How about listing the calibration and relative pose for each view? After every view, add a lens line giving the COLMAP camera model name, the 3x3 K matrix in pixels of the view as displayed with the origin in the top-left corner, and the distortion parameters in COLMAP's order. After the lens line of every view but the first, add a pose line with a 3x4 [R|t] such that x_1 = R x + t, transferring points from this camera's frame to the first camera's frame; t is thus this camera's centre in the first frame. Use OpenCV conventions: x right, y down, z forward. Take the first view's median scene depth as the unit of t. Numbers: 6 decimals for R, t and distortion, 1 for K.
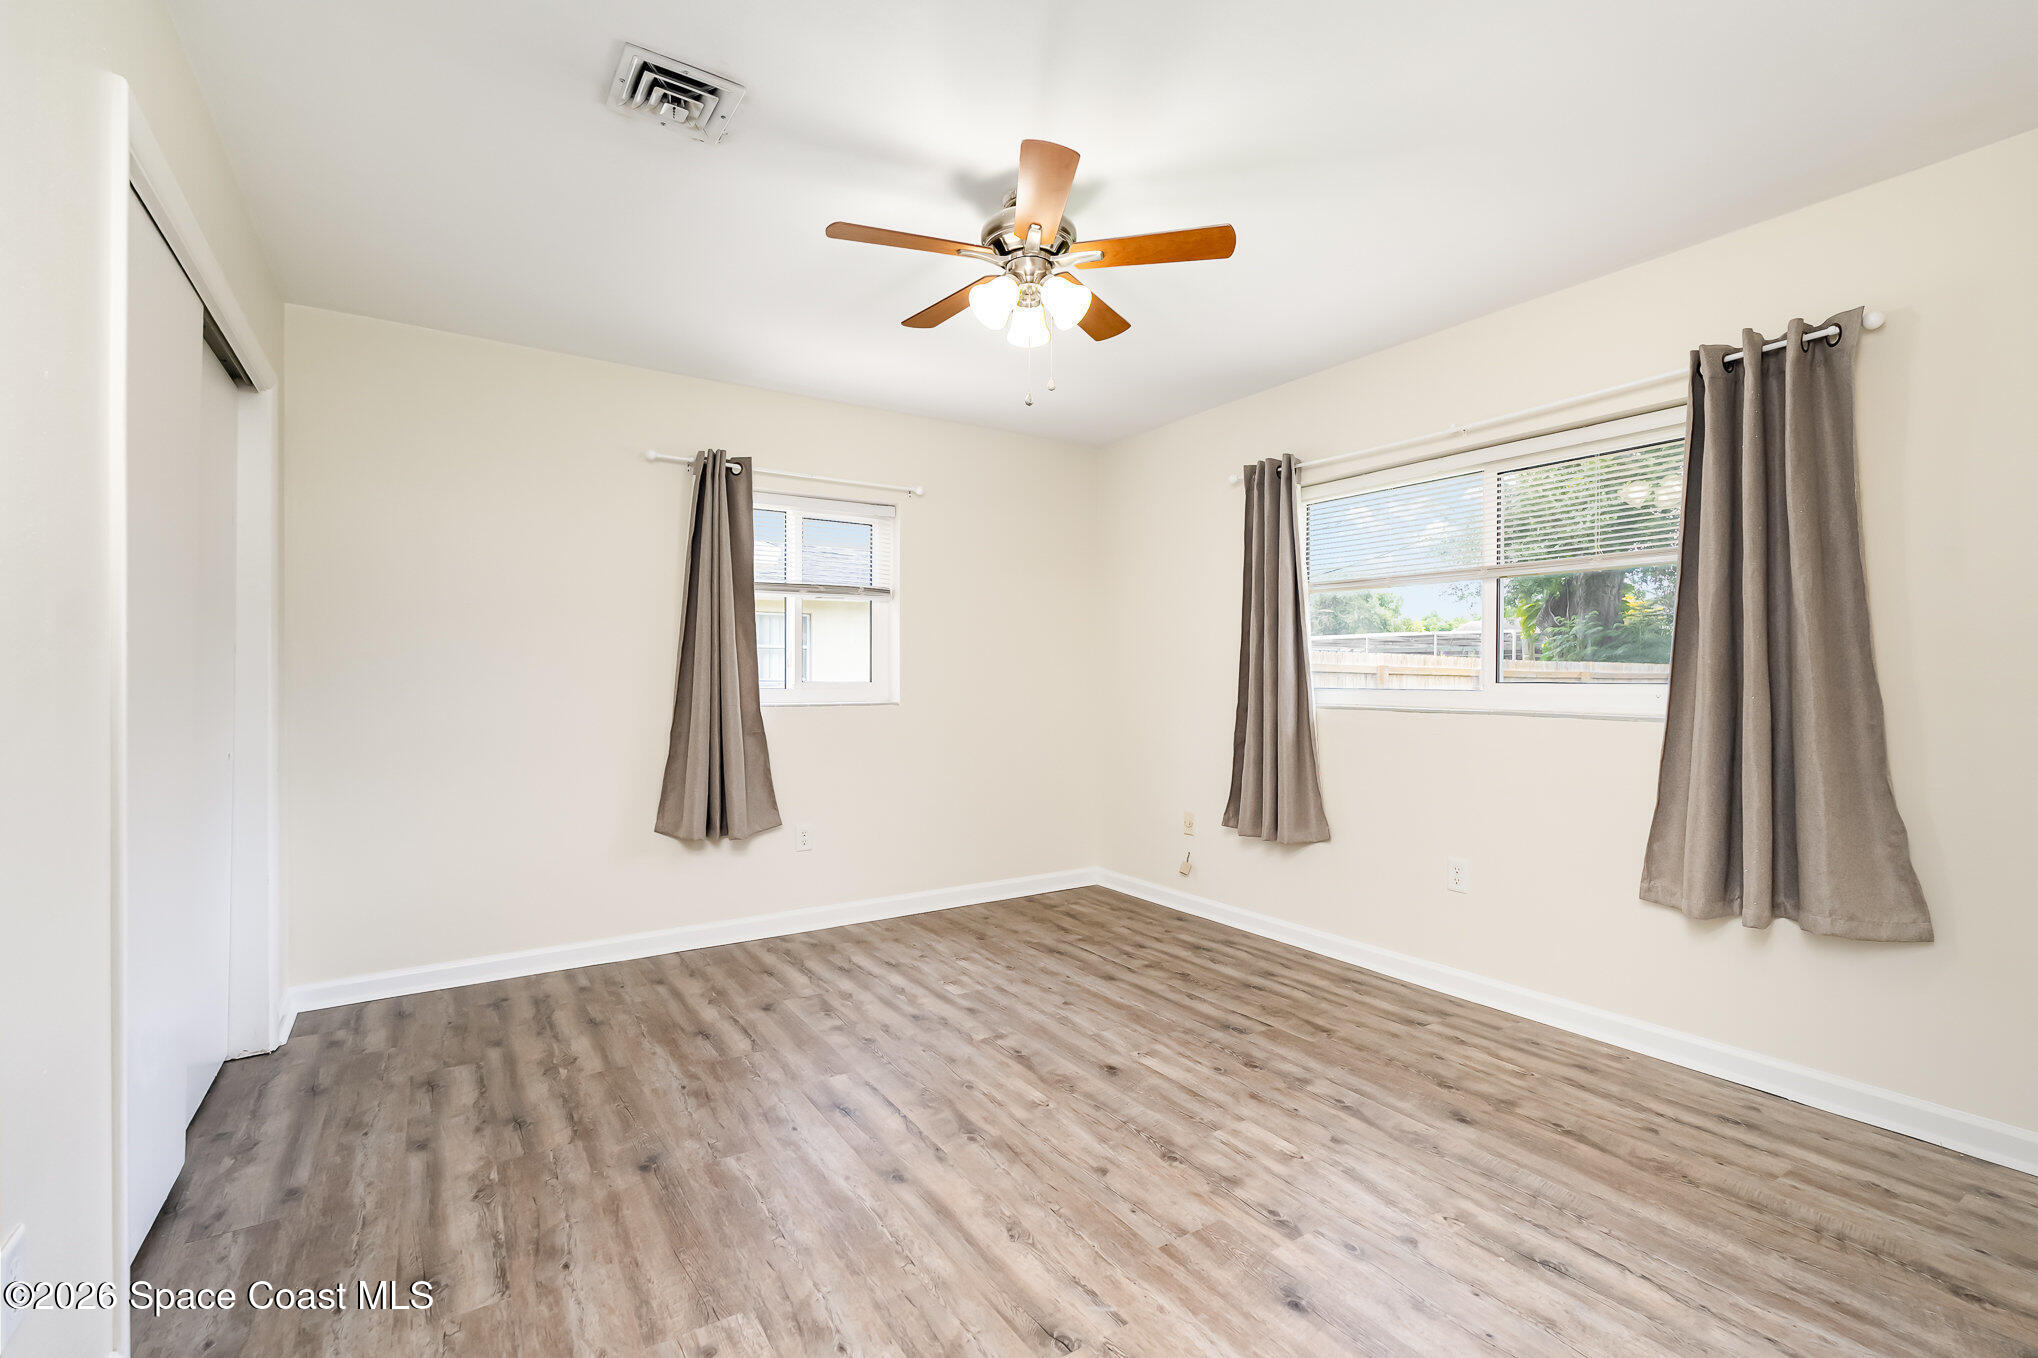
lens RADIAL K [[897.1, 0, 1028.2], [0, 897.1, 683.3], [0, 0, 1]] dist [-0.001221, -0.000161]
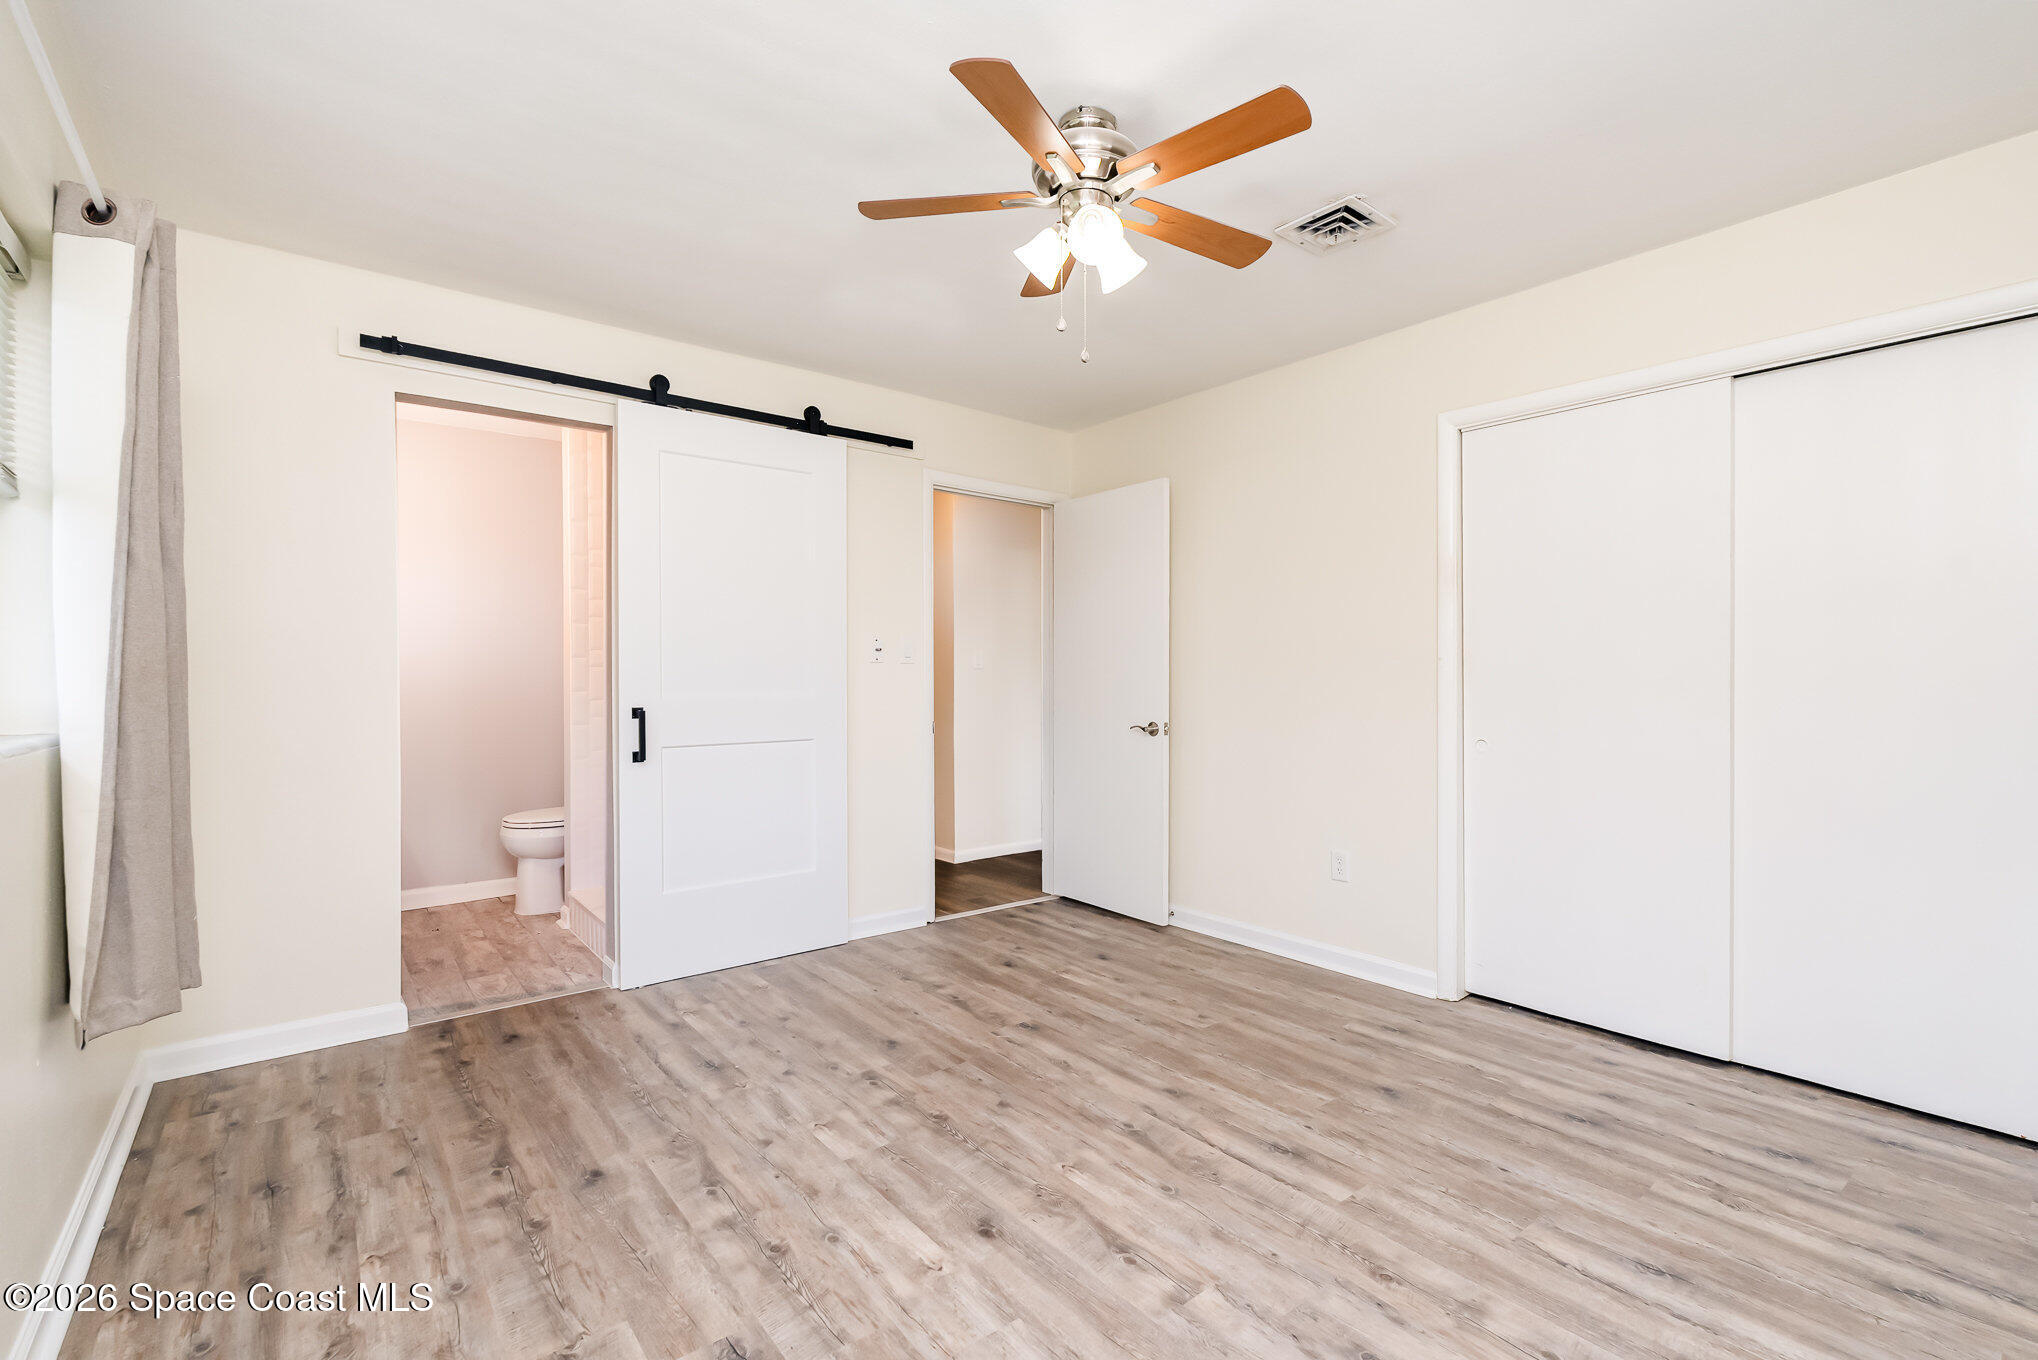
lens RADIAL K [[897.1, 0, 1028.2], [0, 897.1, 684.3], [0, 0, 1]] dist [-0.001221, -0.000161]
pose [[-0.995219, 0.000995, -0.097660, 0.134491], [-0.000008, 0.999947, 0.010264, -0.006984], [0.097665, 0.010215, -0.995167, 1.783561]]
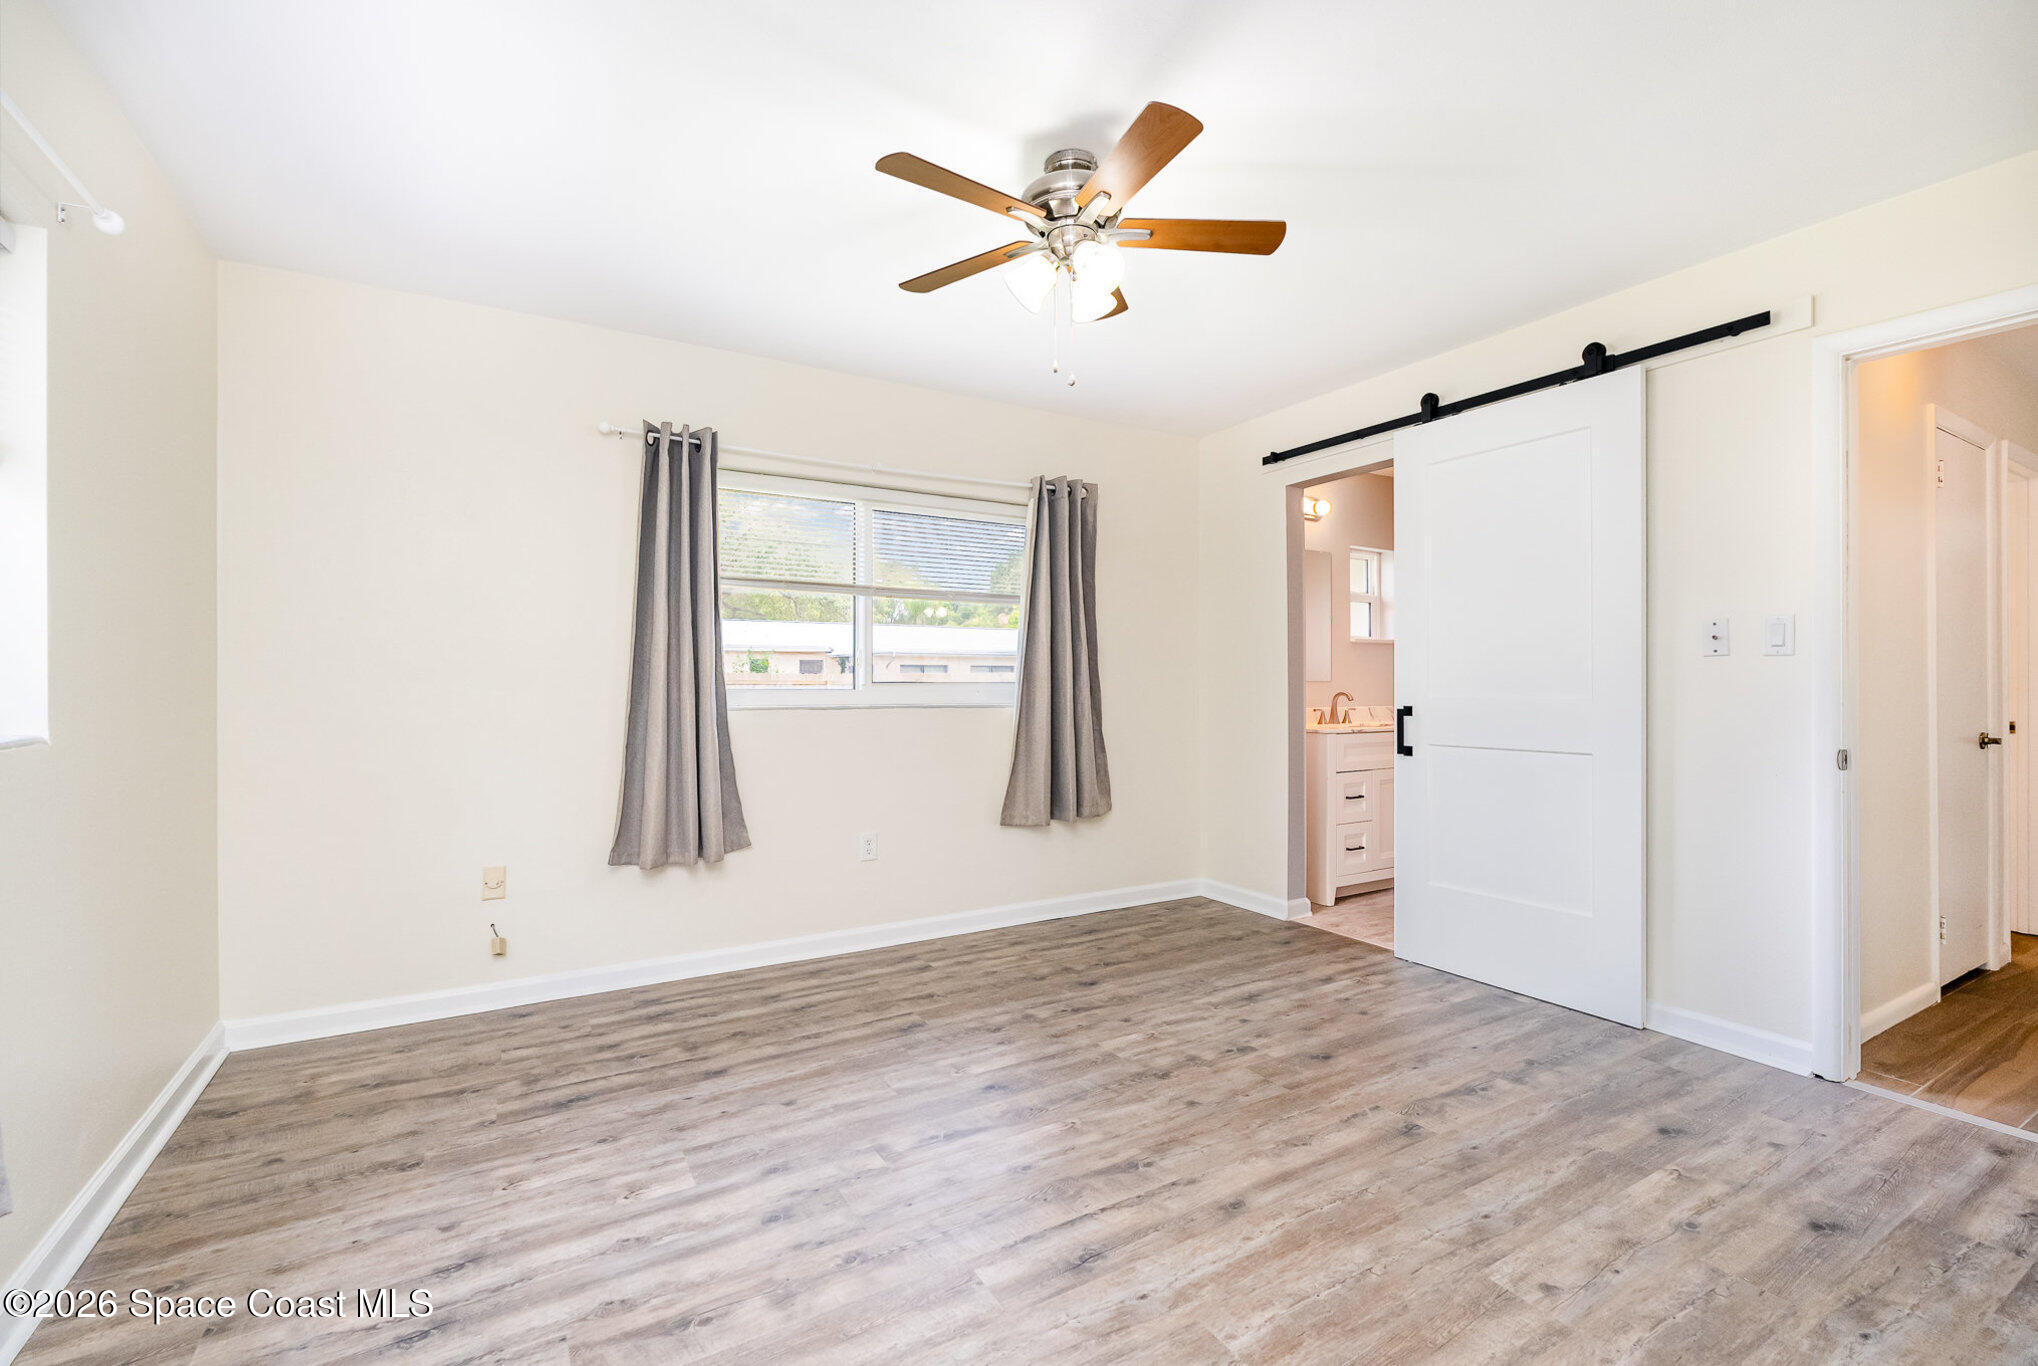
lens RADIAL K [[897.0, 0, 1032.4], [0, 897.0, 682.9], [0, 0, 1]] dist [-0.002705, -0.000310]
pose [[0.038674, -0.000523, 0.999252, -0.898558], [0.004852, 0.999988, 0.000335, -0.000079], [-0.999240, 0.004836, 0.038676, 0.963369]]
